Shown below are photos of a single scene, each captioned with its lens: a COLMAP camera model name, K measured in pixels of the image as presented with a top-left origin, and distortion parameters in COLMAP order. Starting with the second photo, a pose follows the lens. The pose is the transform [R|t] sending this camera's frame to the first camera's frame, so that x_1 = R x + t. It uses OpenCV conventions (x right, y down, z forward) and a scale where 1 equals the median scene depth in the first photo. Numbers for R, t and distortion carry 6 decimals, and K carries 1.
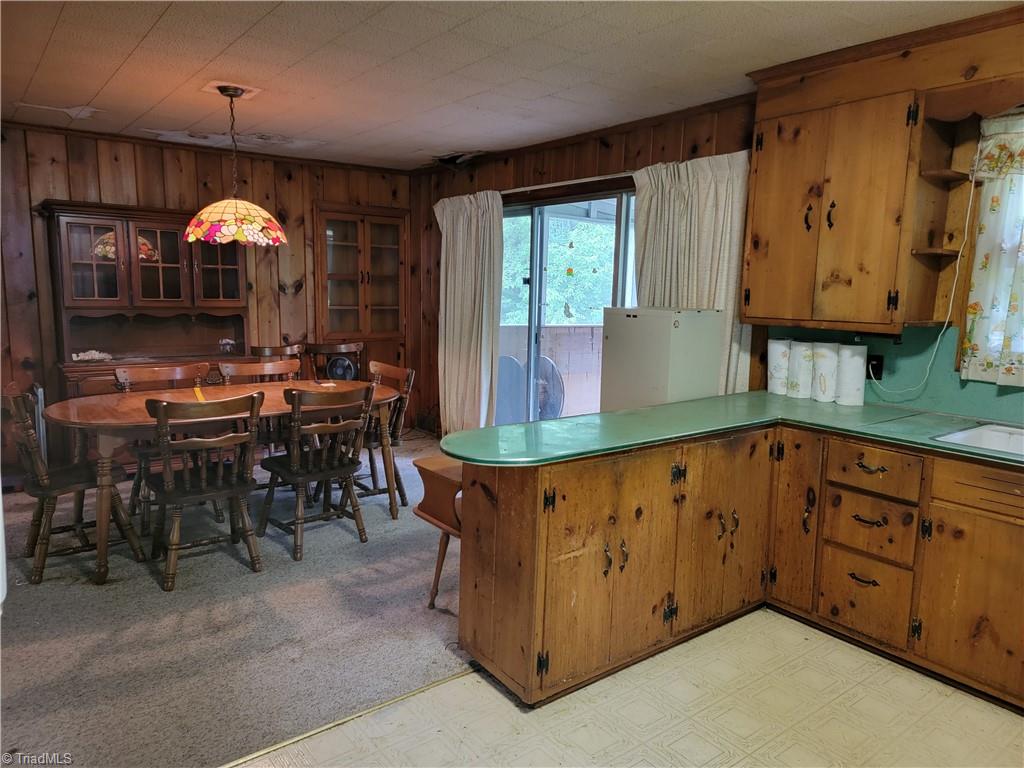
lens RADIAL K [[709.4, 0, 511.9], [0, 709.4, 381.2], [0, 0, 1]] dist [0.087041, -0.067685]
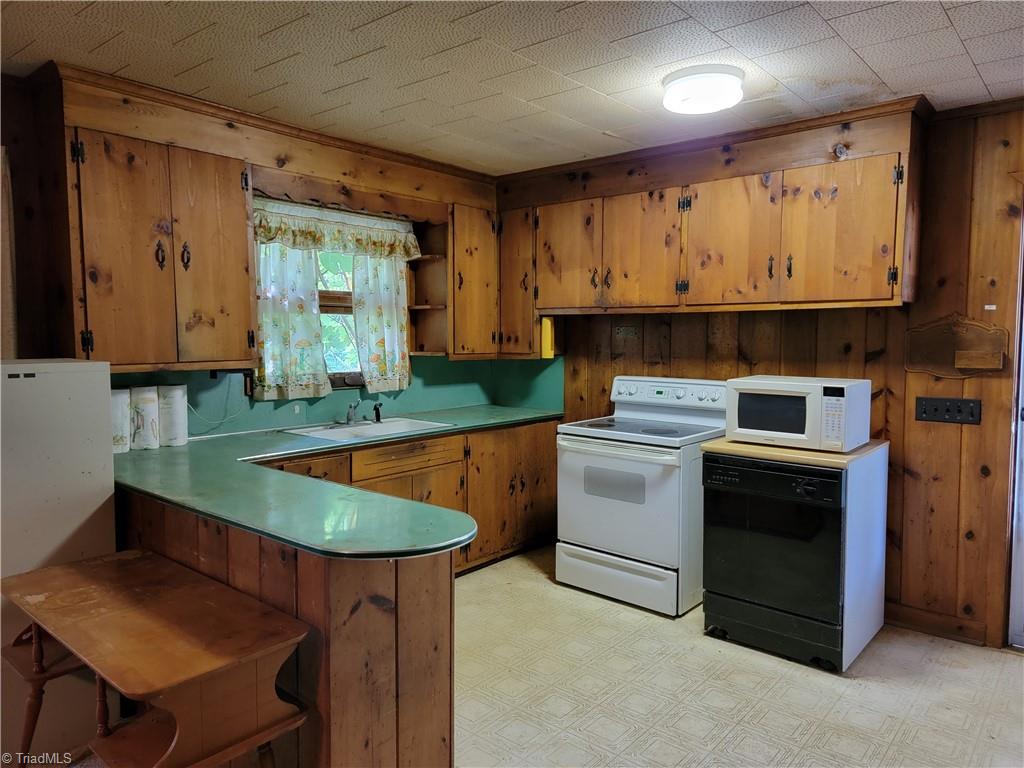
lens RADIAL K [[709.4, 0, 518.2], [0, 709.4, 381.2], [0, 0, 1]] dist [0.087041, -0.067685]
pose [[-0.215888, -0.089846, 0.972276, -0.634622], [0.127770, 0.984596, 0.119355, -0.120339], [-0.968022, 0.149995, -0.201083, 0.778503]]
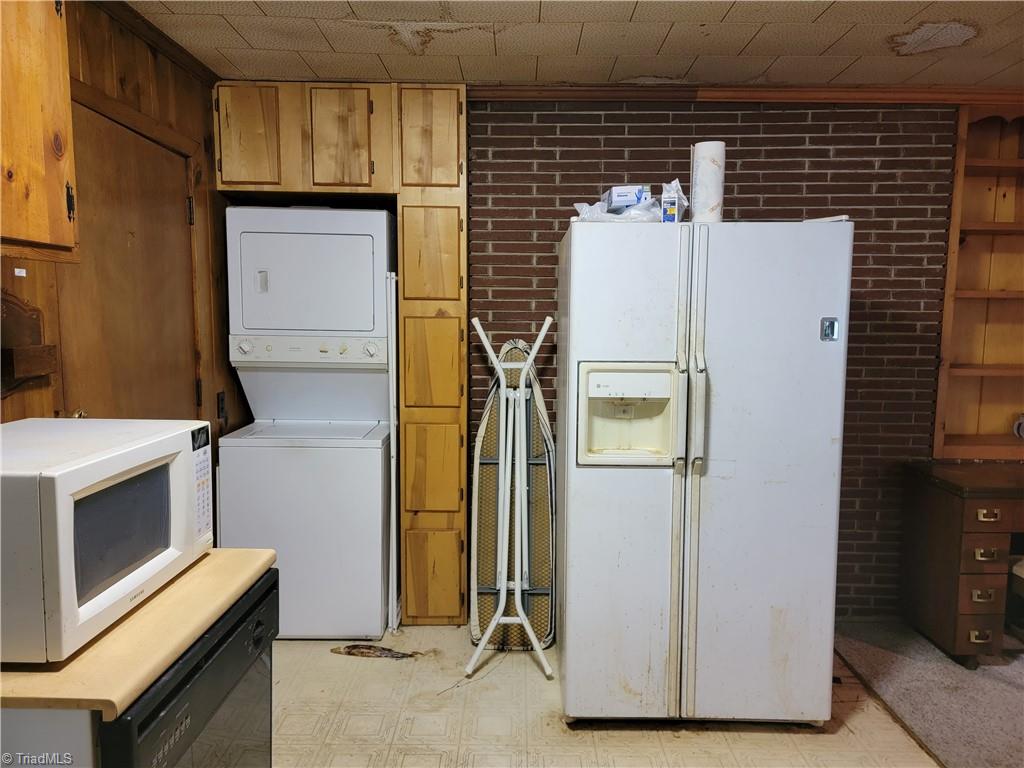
lens RADIAL K [[709.4, 0, 515.3], [0, 709.4, 383.5], [0, 0, 1]] dist [0.087041, -0.067685]
pose [[-0.611189, 0.048740, -0.789983, 0.459309], [-0.130775, 0.978165, 0.161528, -0.077180], [0.780606, 0.202033, -0.591470, 0.615205]]
